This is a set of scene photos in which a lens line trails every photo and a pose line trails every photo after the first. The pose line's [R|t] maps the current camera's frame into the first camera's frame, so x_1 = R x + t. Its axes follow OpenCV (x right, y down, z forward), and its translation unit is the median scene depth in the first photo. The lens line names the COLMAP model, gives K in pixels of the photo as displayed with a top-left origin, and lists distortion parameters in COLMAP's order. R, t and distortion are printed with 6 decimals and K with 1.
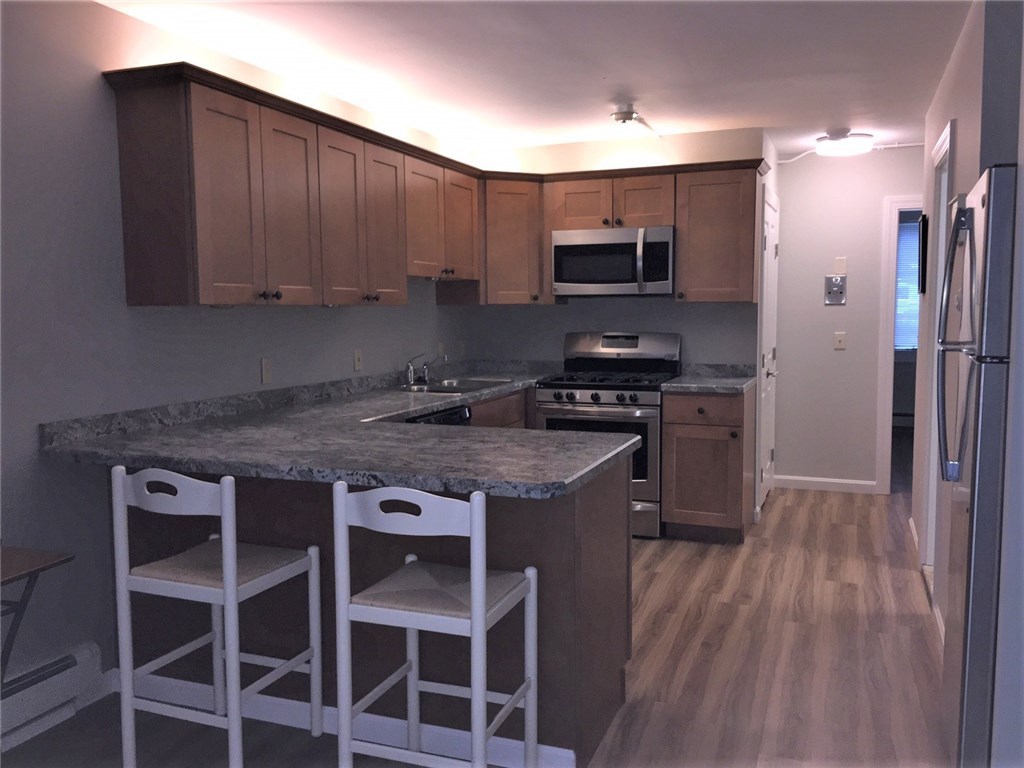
lens RADIAL K [[875.6, 0, 511.7], [0, 875.6, 385.8], [0, 0, 1]] dist [0.036098, -0.019843]
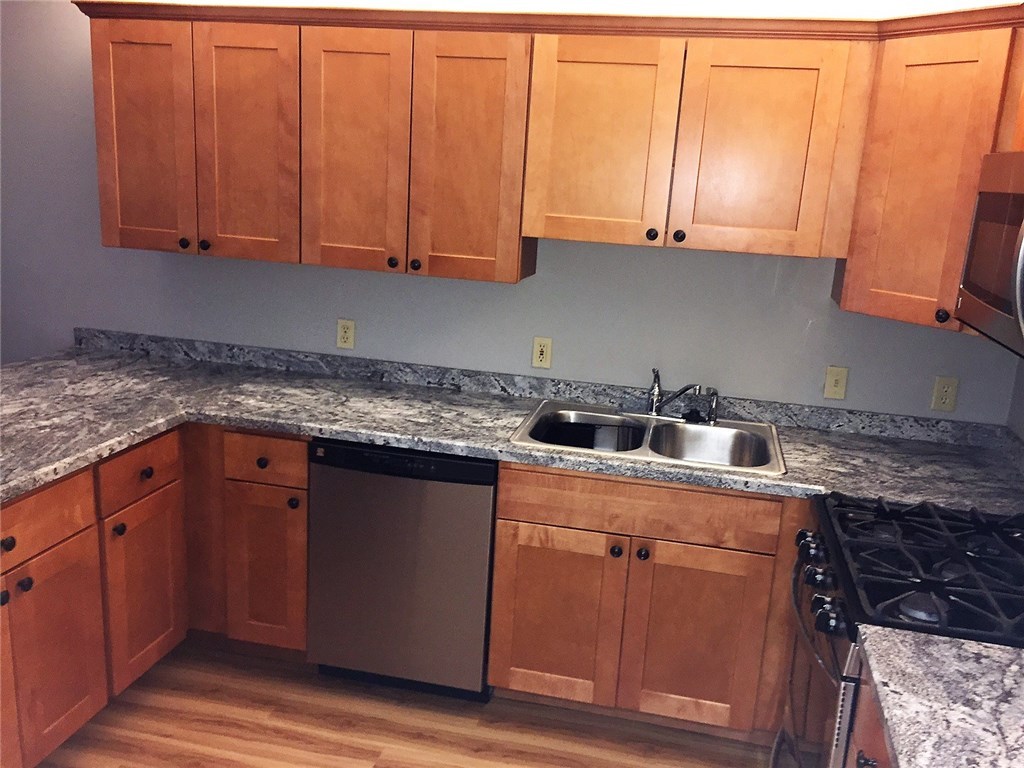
lens RADIAL K [[875.6, 0, 513.2], [0, 875.6, 384.5], [0, 0, 1]] dist [0.036098, -0.019843]
pose [[0.162207, 0.257908, -0.952456, 0.431694], [-0.148730, 0.960602, 0.234785, -0.146482], [0.975484, 0.103575, 0.194175, 0.757441]]
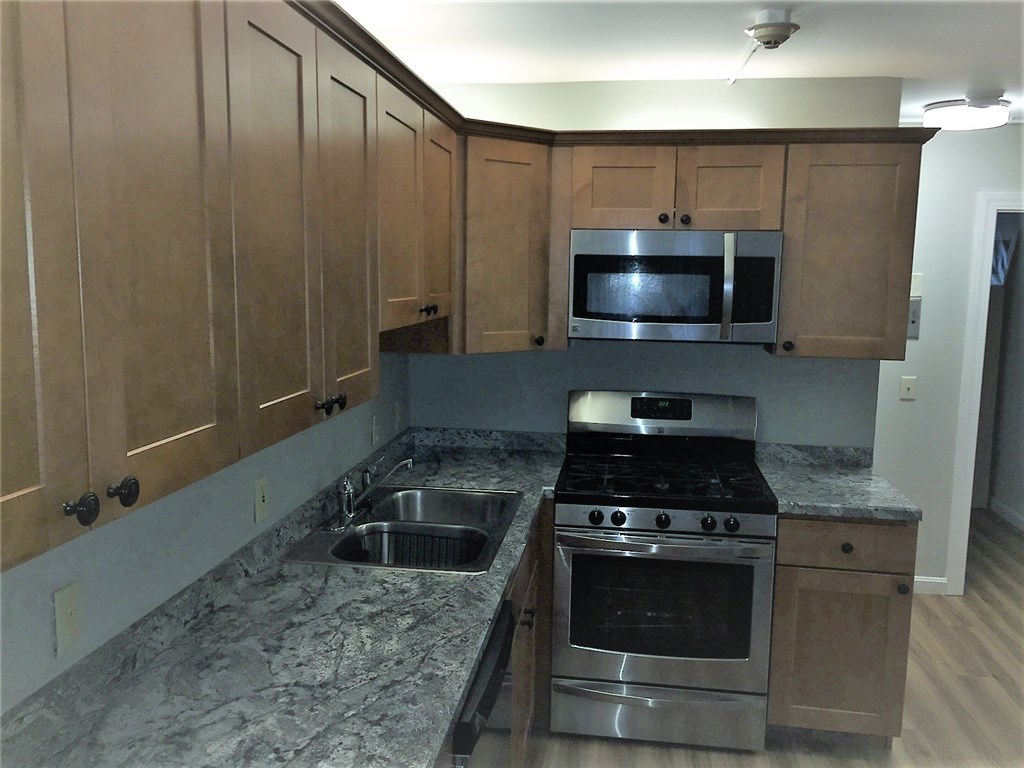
lens RADIAL K [[875.6, 0, 510.4], [0, 875.6, 380.5], [0, 0, 1]] dist [0.036098, -0.019843]
pose [[0.972241, -0.005072, 0.233928, -0.138752], [-0.003813, 0.999289, 0.037513, -0.101067], [-0.233951, -0.037363, 0.971530, 0.449297]]
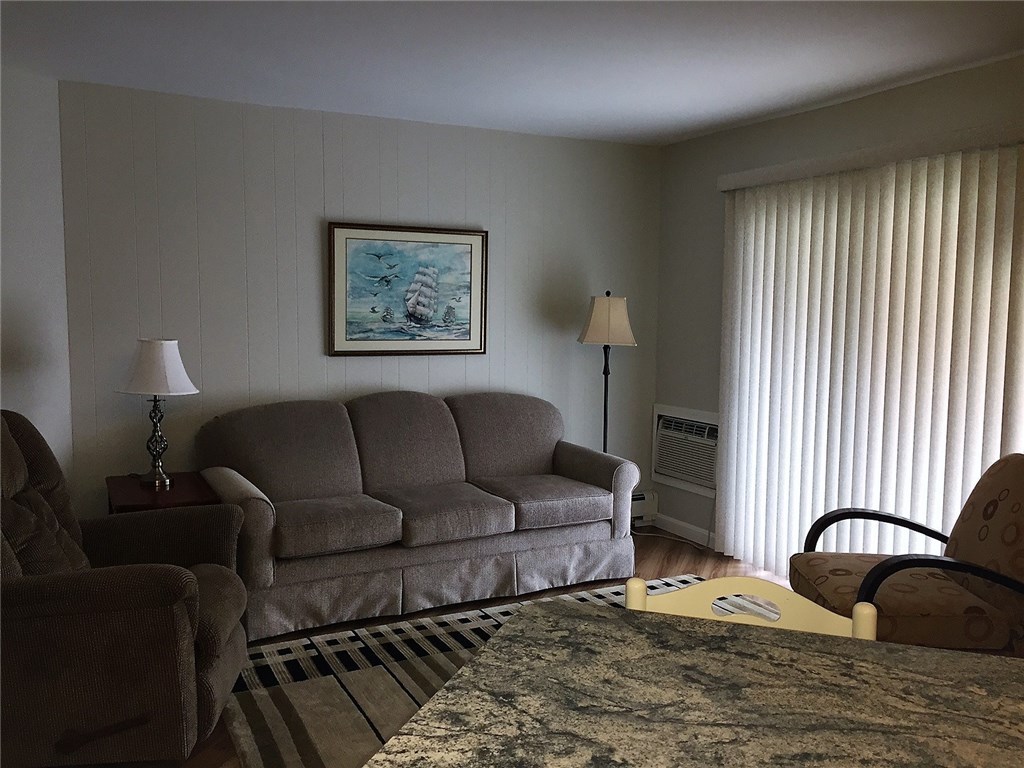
lens RADIAL K [[875.6, 0, 510.8], [0, 875.6, 384.3], [0, 0, 1]] dist [0.036098, -0.019843]
pose [[0.049791, 0.098488, -0.993892, 0.065394], [-0.109380, 0.989678, 0.092591, -0.083107], [0.992752, 0.104102, 0.060049, 0.797551]]
